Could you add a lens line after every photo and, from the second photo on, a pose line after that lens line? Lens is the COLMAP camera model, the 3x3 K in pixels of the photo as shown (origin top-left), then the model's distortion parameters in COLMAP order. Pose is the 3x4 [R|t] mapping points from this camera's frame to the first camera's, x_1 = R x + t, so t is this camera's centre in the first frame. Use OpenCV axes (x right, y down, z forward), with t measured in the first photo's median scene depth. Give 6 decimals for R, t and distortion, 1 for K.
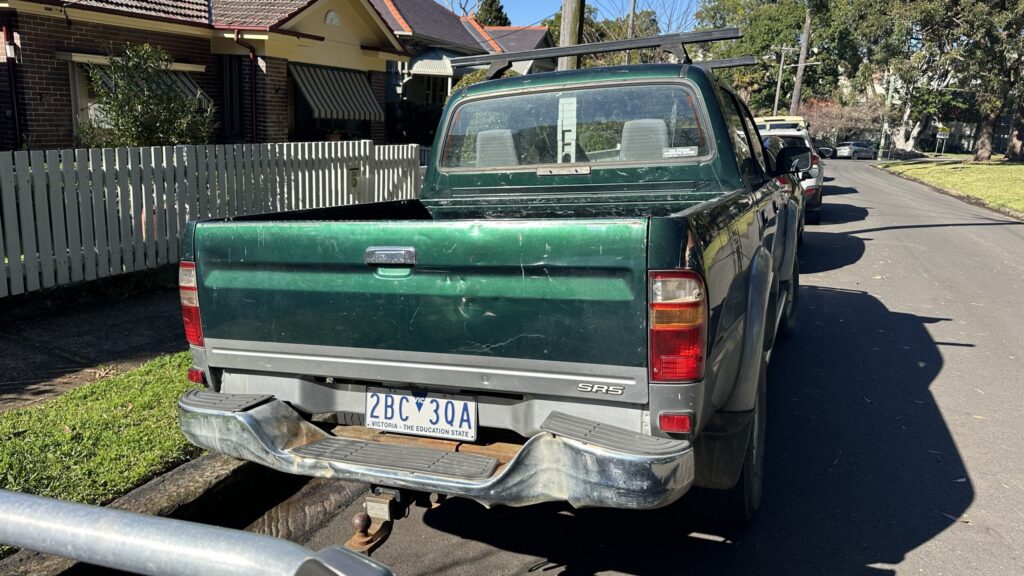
lens RADIAL K [[746.9, 0, 519.1], [0, 746.9, 284.5], [0, 0, 1]] dist [0.015803, -0.023536]
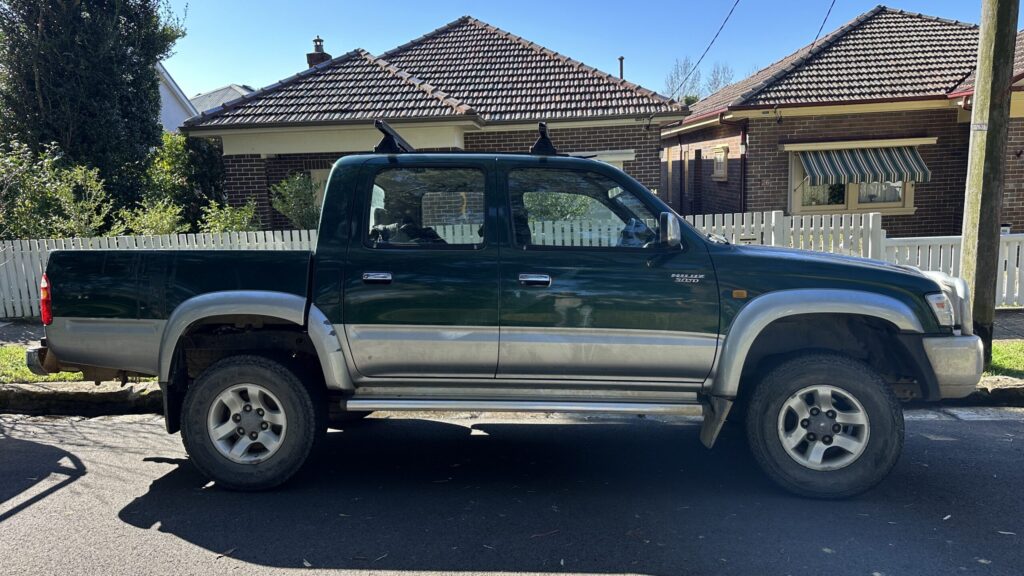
lens RADIAL K [[746.9, 0, 514.2], [0, 746.9, 284.4], [0, 0, 1]] dist [0.015803, -0.023536]
pose [[0.329704, 0.063651, -0.941936, 1.365935], [-0.155652, 0.987736, 0.012264, -0.118610], [0.931165, 0.142571, 0.335567, 0.764373]]
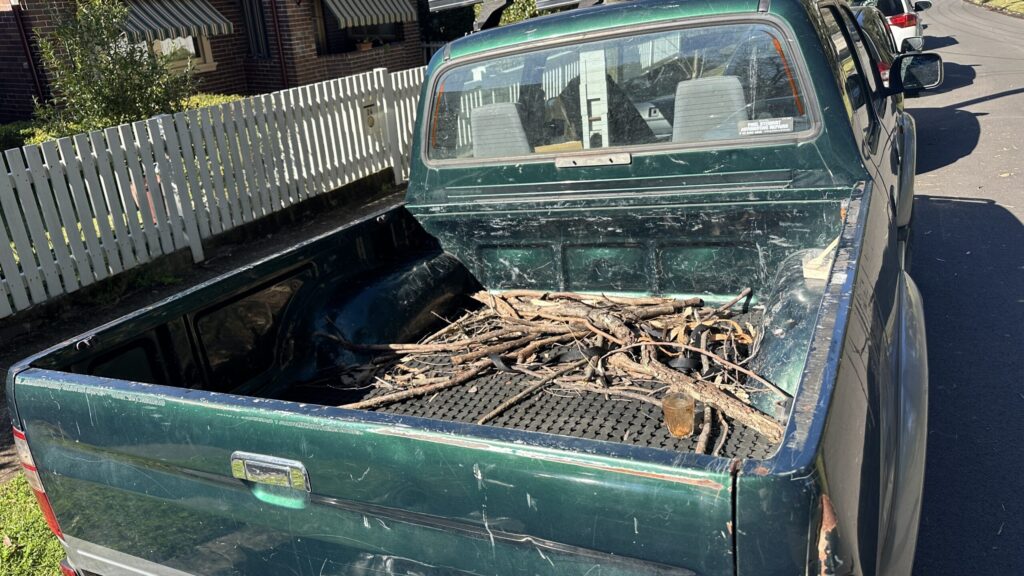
lens RADIAL K [[746.9, 0, 506.1], [0, 746.9, 288.0], [0, 0, 1]] dist [0.015803, -0.023536]
pose [[0.990855, -0.074556, -0.112461, 0.045407], [0.091432, 0.983947, 0.153261, -0.138791], [0.099229, -0.162142, 0.981766, 0.264440]]
